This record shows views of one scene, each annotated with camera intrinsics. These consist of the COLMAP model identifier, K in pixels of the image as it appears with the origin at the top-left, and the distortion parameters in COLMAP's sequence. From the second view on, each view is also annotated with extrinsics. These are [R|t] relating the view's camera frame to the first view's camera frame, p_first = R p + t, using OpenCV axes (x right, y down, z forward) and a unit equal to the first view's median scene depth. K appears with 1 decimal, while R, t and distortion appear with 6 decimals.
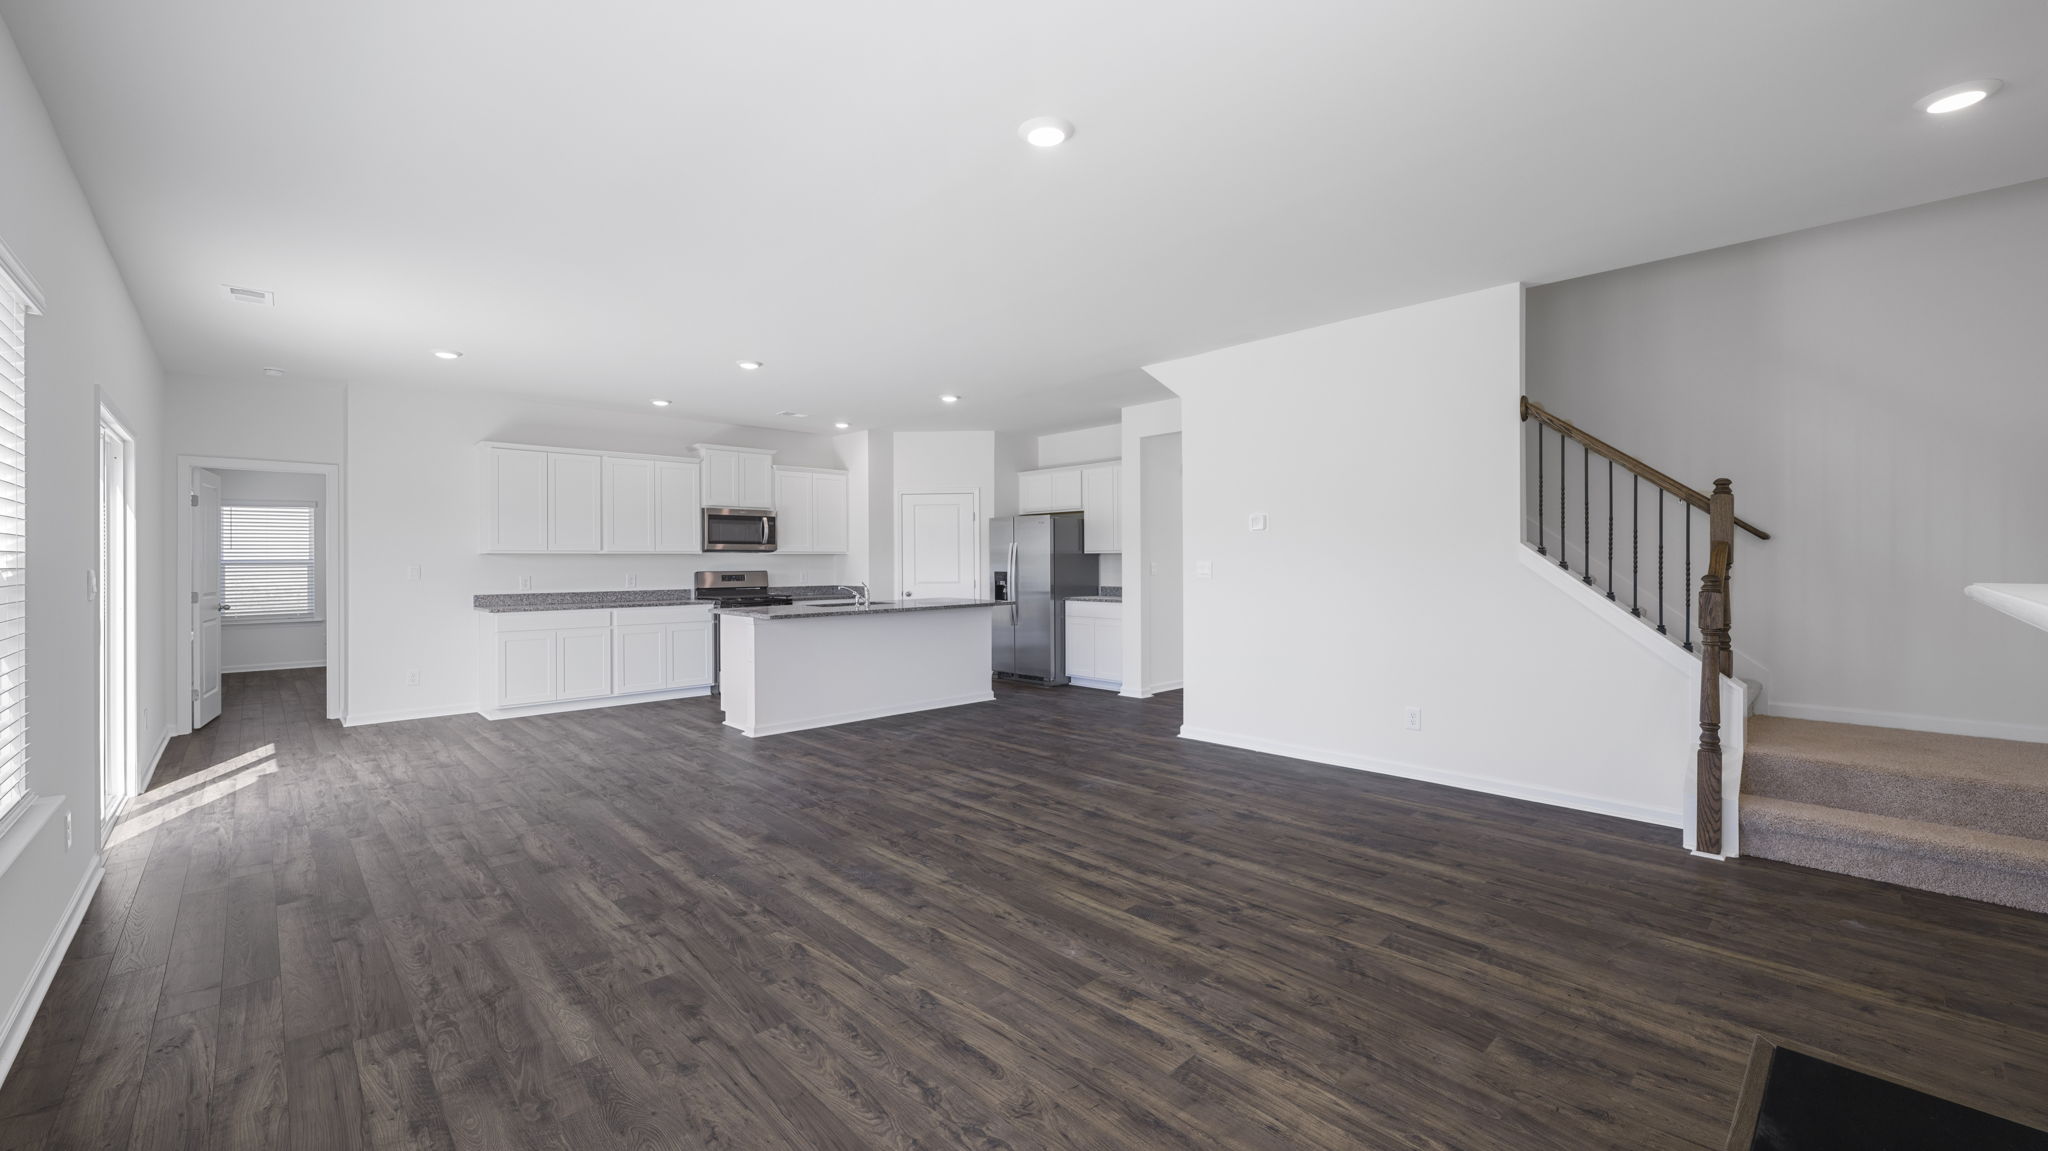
lens RADIAL K [[799.5, 0, 1008.4], [0, 799.5, 565.5], [0, 0, 1]] dist [0.005907, -0.000488]
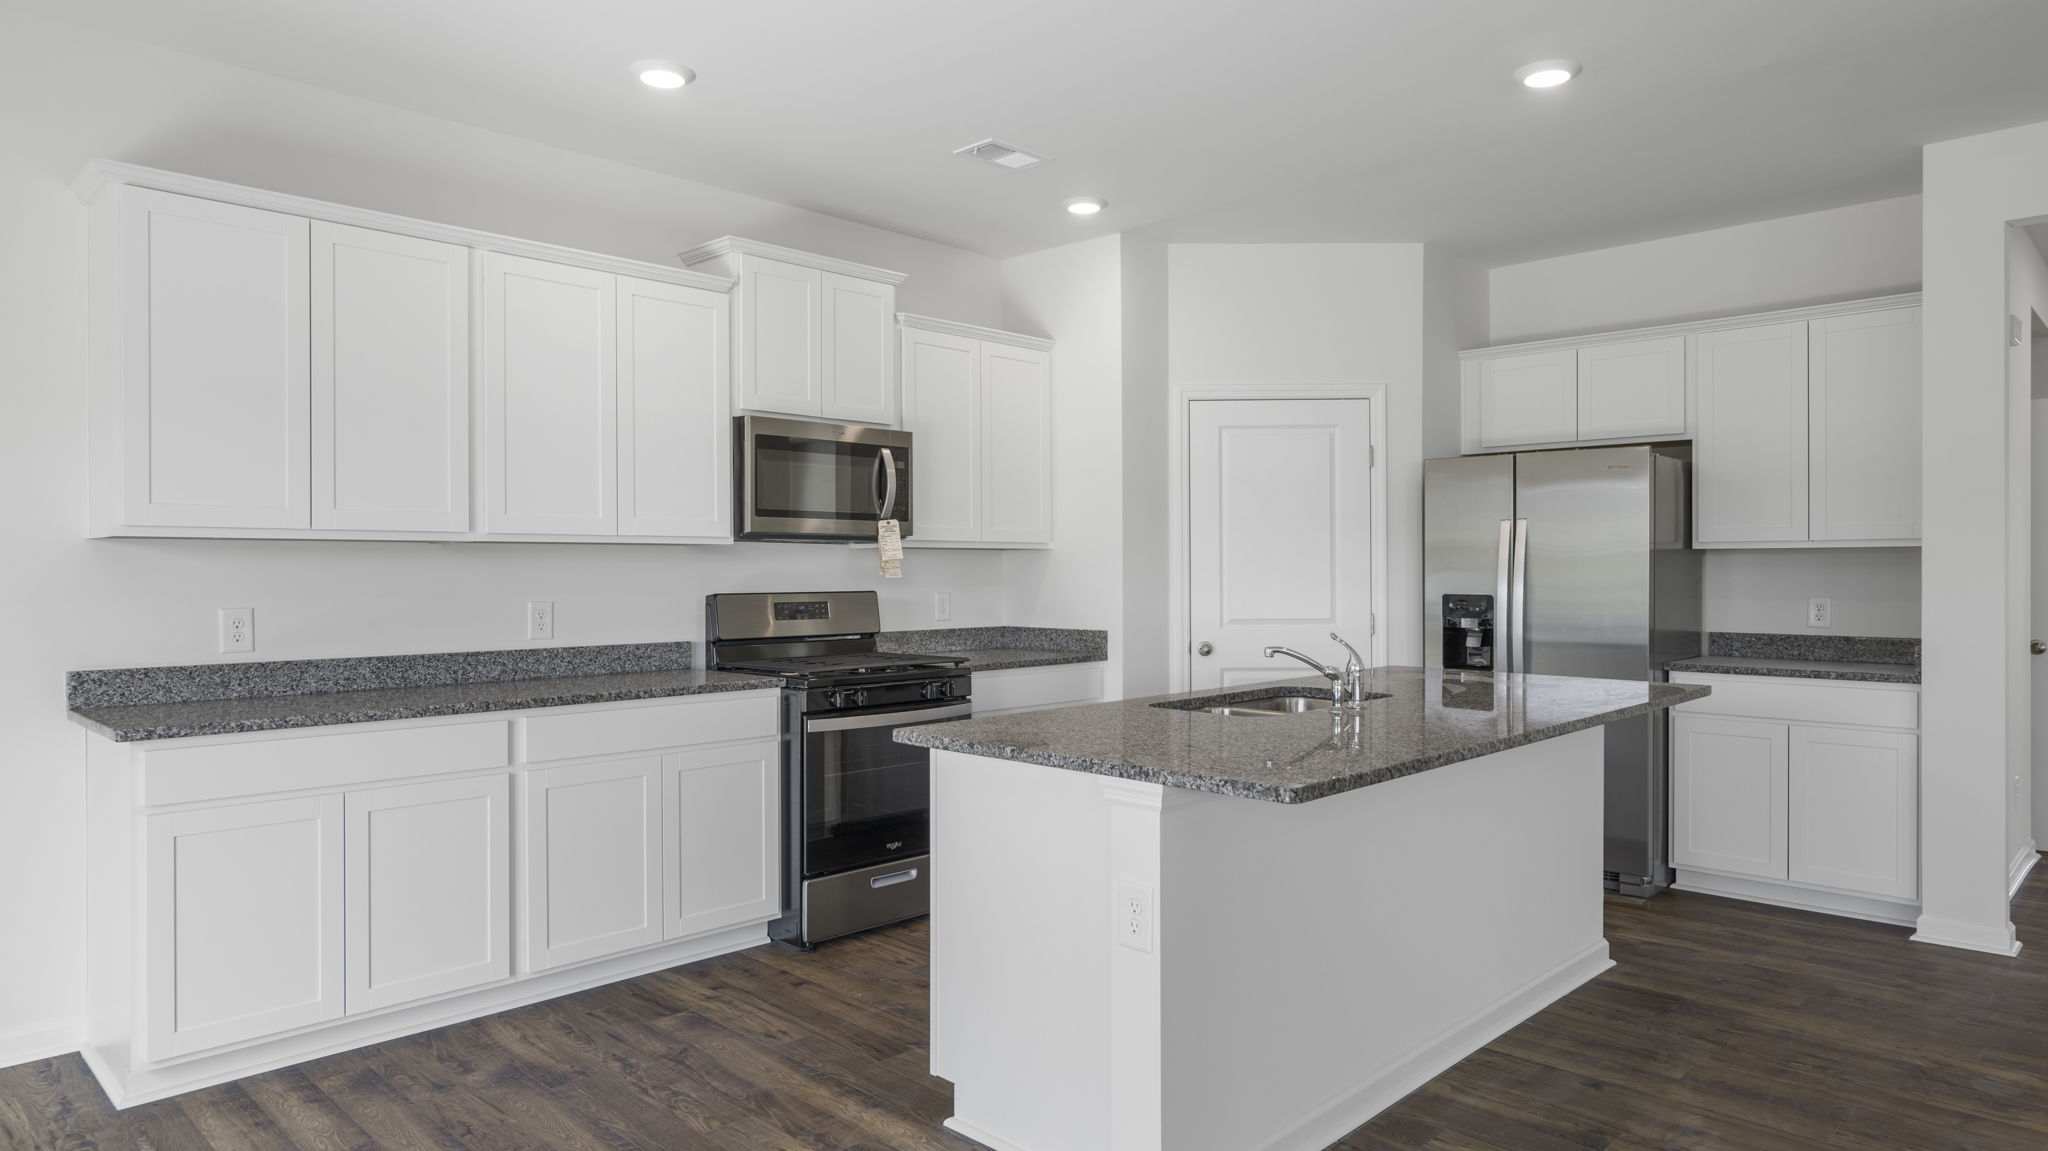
lens RADIAL K [[1233.1, 0, 1017.5], [0, 1233.1, 570.9], [0, 0, 1]] dist [0.002223, 0.002830]
pose [[0.998972, 0.003735, 0.045185, -0.316231], [-0.003678, 0.999992, -0.001348, -0.002675], [-0.045189, 0.001181, 0.998978, 0.496199]]
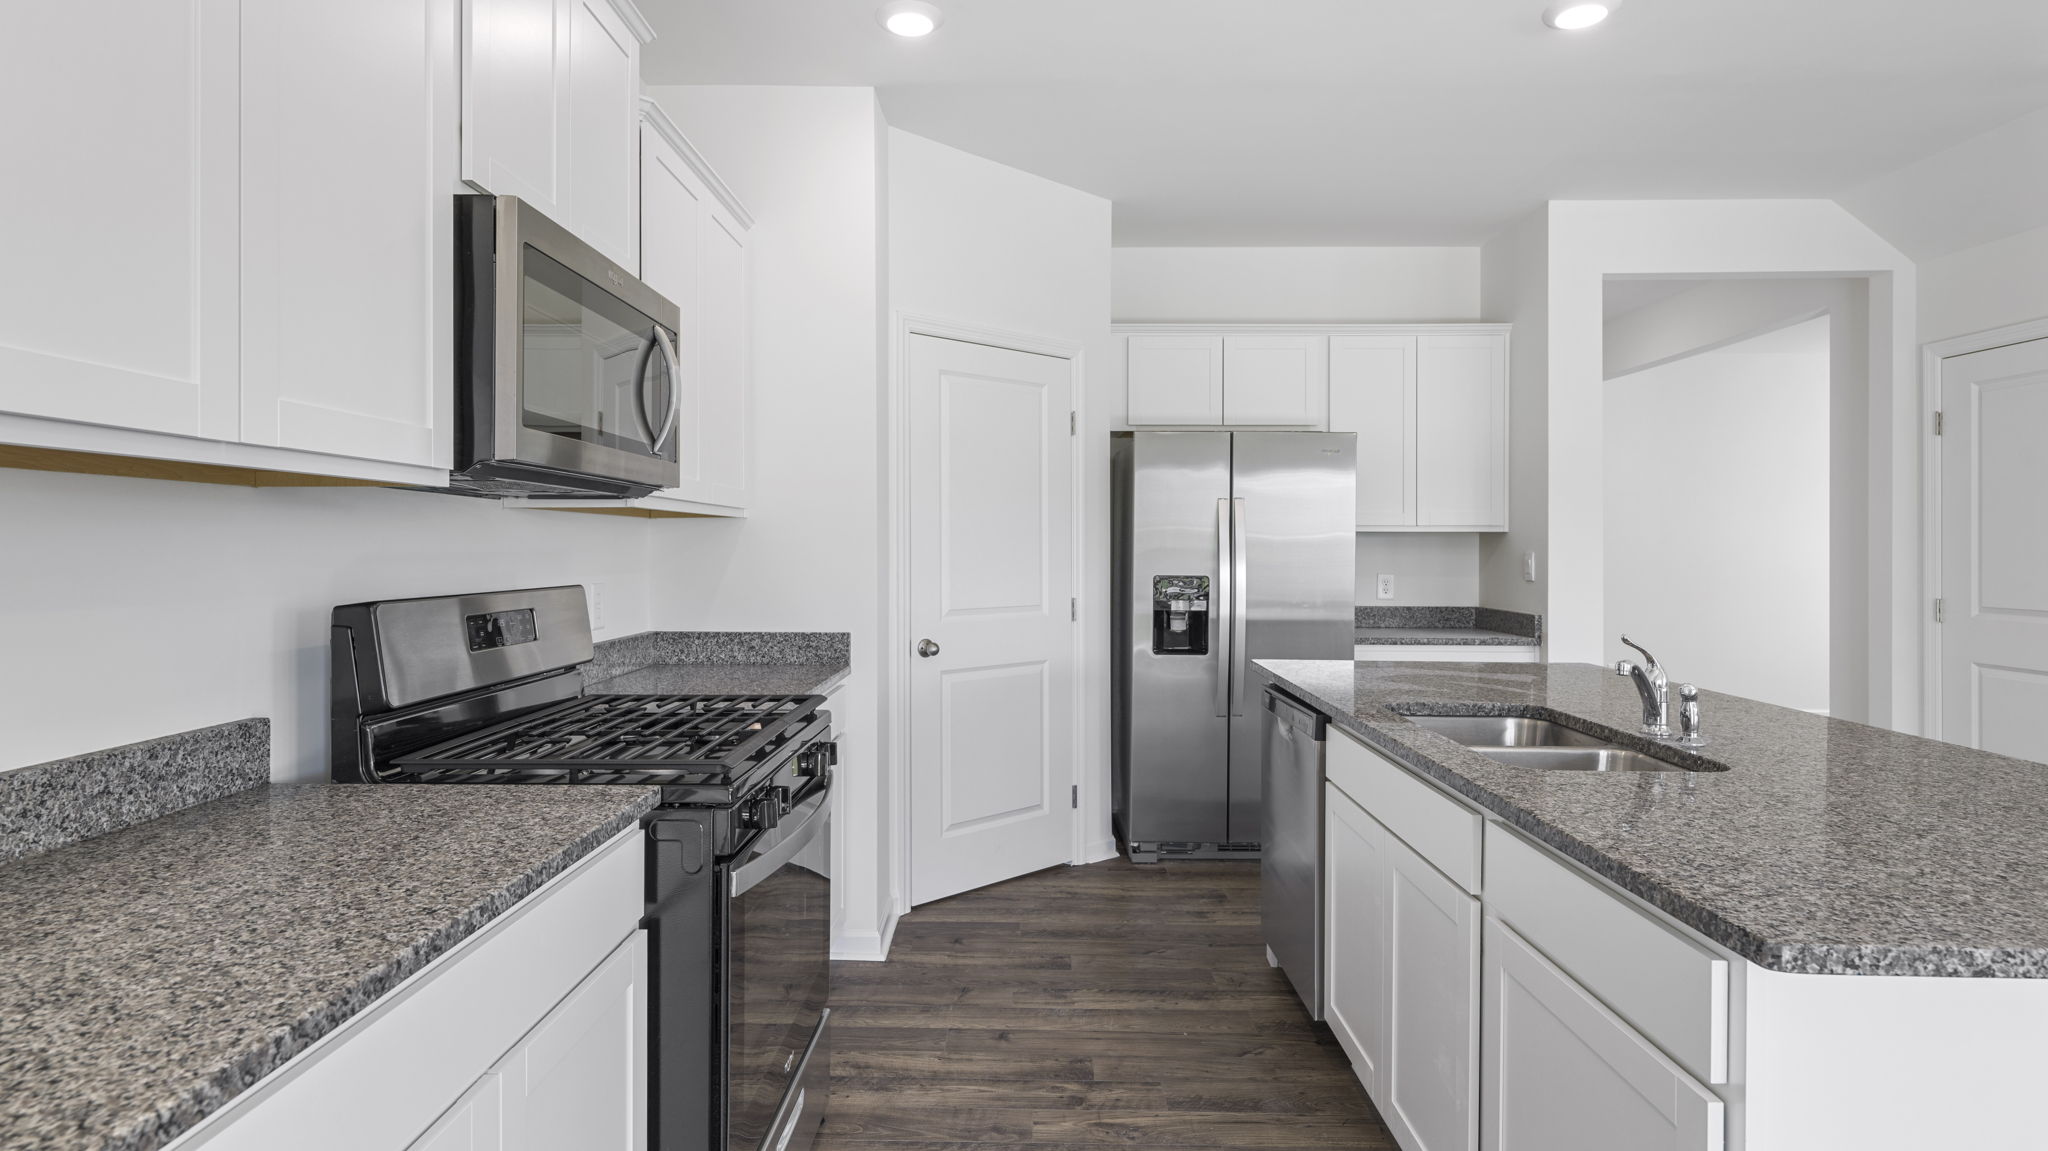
lens RADIAL K [[1050.0, 0, 1020.8], [0, 1050.0, 544.1], [0, 0, 1]] dist [0.001629, 0.000137]
pose [[0.696123, 0.010143, 0.717851, -0.509280], [-0.005600, 0.999946, -0.008698, -0.002689], [-0.717901, 0.002035, 0.696142, 0.873431]]
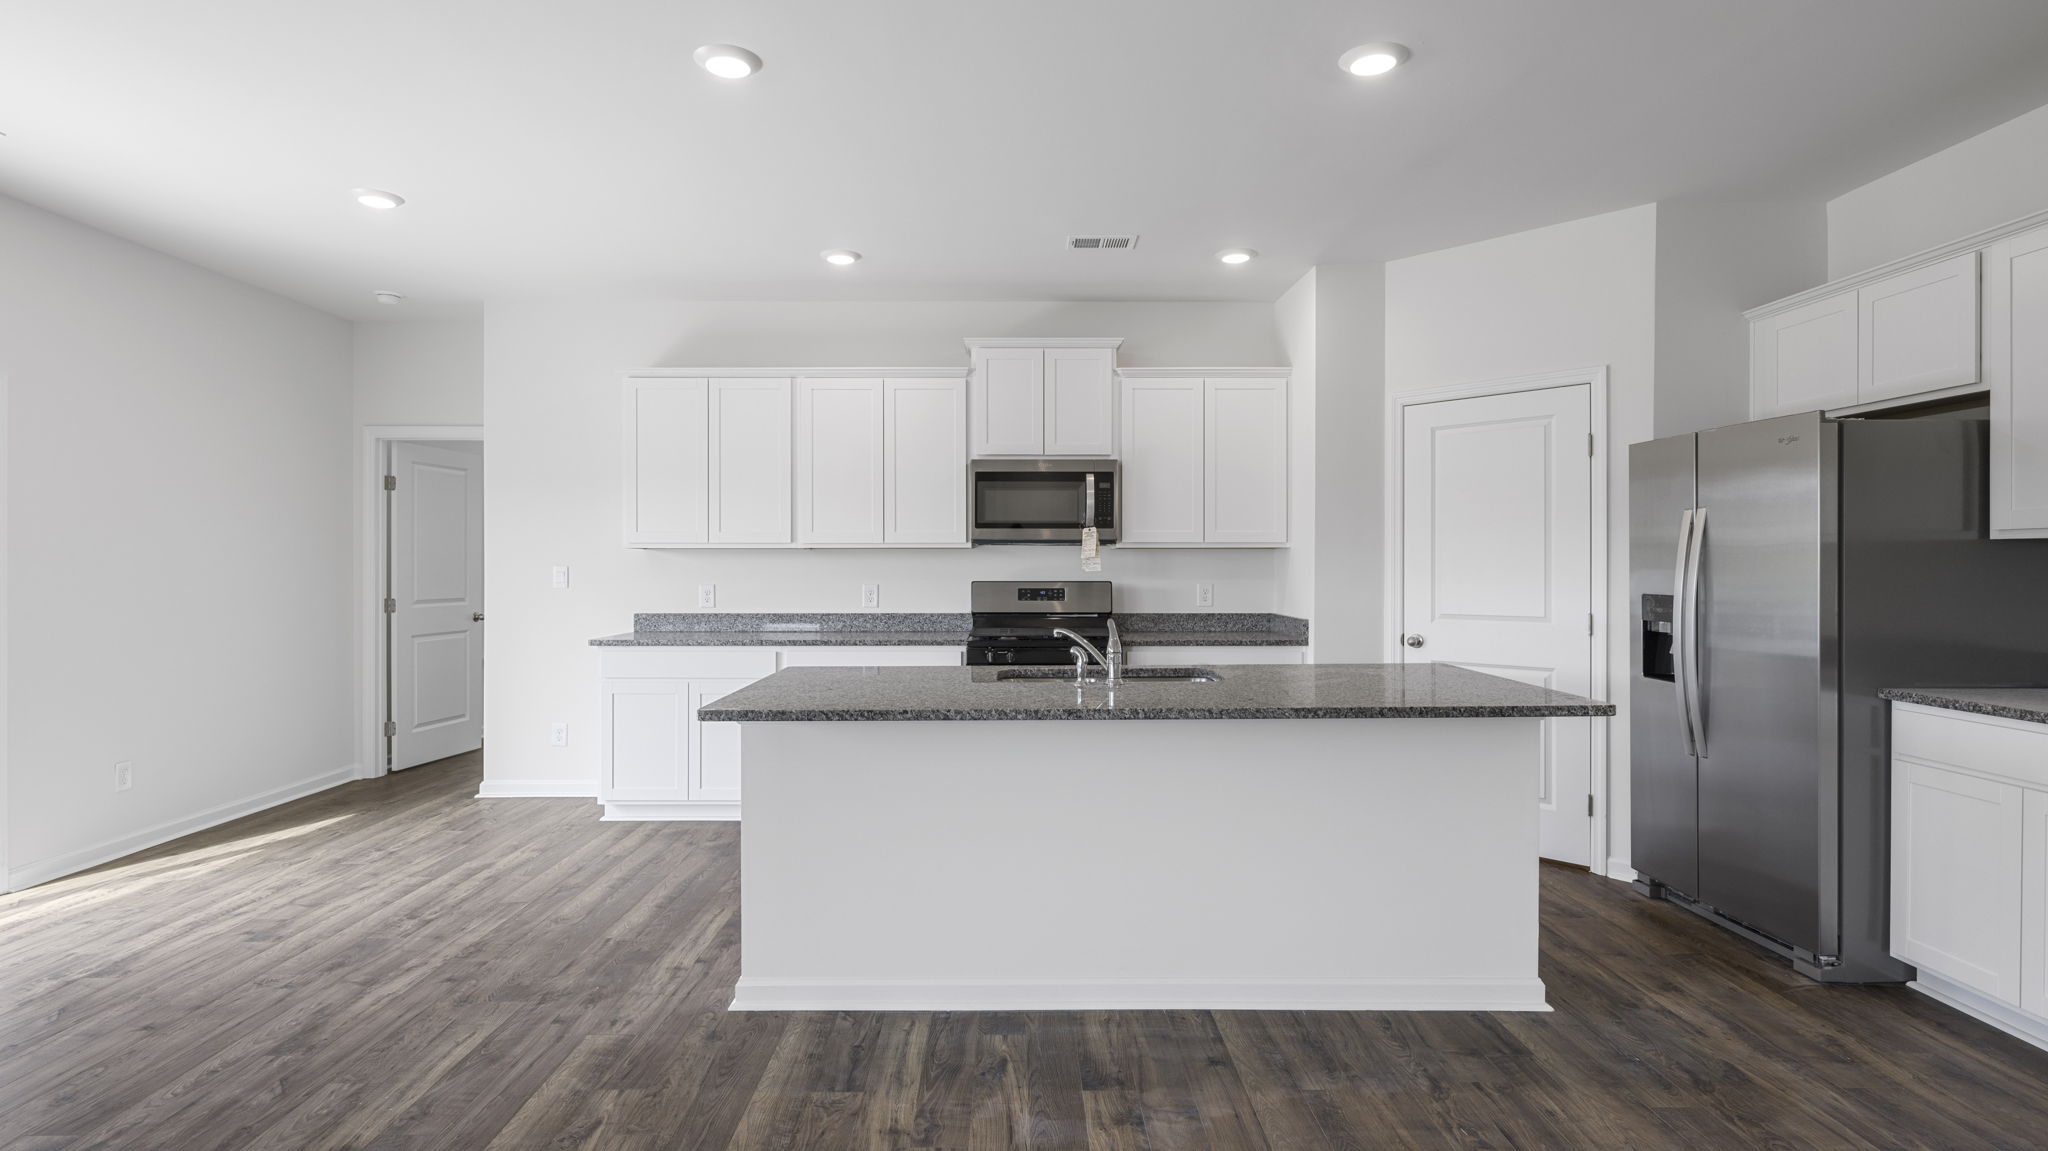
lens RADIAL K [[1004.6, 0, 1020.9], [0, 1004.6, 572.2], [0, 0, 1]] dist [-0.001349, 0.000288]
pose [[0.734023, 0.010158, -0.679048, 0.100820], [-0.006388, 0.999947, 0.008053, -0.004493], [0.679094, -0.001573, 0.734050, 0.603533]]
